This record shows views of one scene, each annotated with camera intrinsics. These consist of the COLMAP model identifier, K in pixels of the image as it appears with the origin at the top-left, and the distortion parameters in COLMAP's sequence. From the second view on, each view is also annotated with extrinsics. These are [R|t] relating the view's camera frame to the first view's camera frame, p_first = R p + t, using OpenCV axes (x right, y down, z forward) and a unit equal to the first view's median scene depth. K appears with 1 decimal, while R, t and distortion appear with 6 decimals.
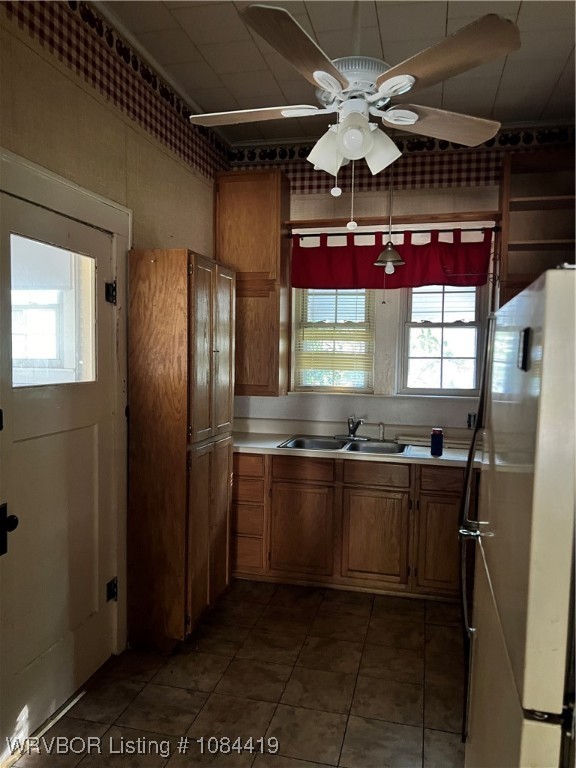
lens RADIAL K [[564.9, 0, 295.6], [0, 564.9, 385.7], [0, 0, 1]] dist [0.002281, -0.047739]
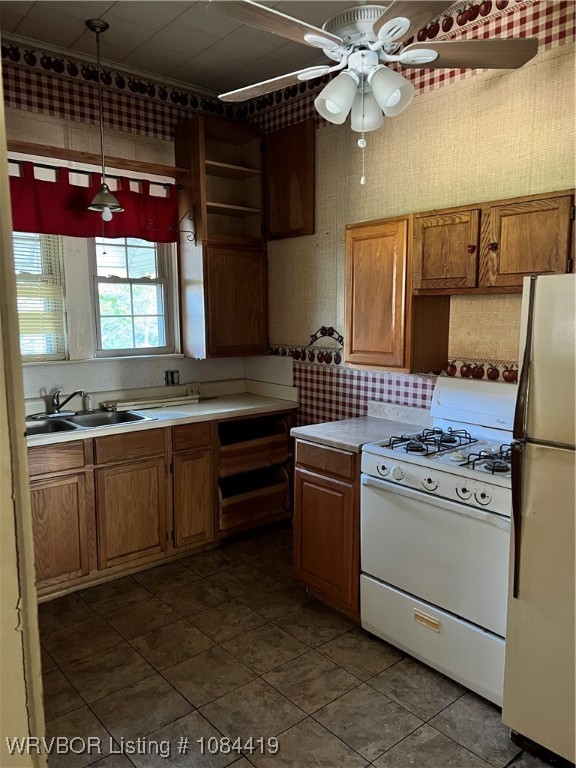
lens RADIAL K [[564.9, 0, 295.6], [0, 564.9, 385.7], [0, 0, 1]] dist [0.002281, -0.047739]
pose [[0.573121, -0.121783, 0.810371, -0.382683], [0.055681, 0.992397, 0.109759, -0.022415], [-0.817577, -0.017783, 0.575545, 0.232994]]
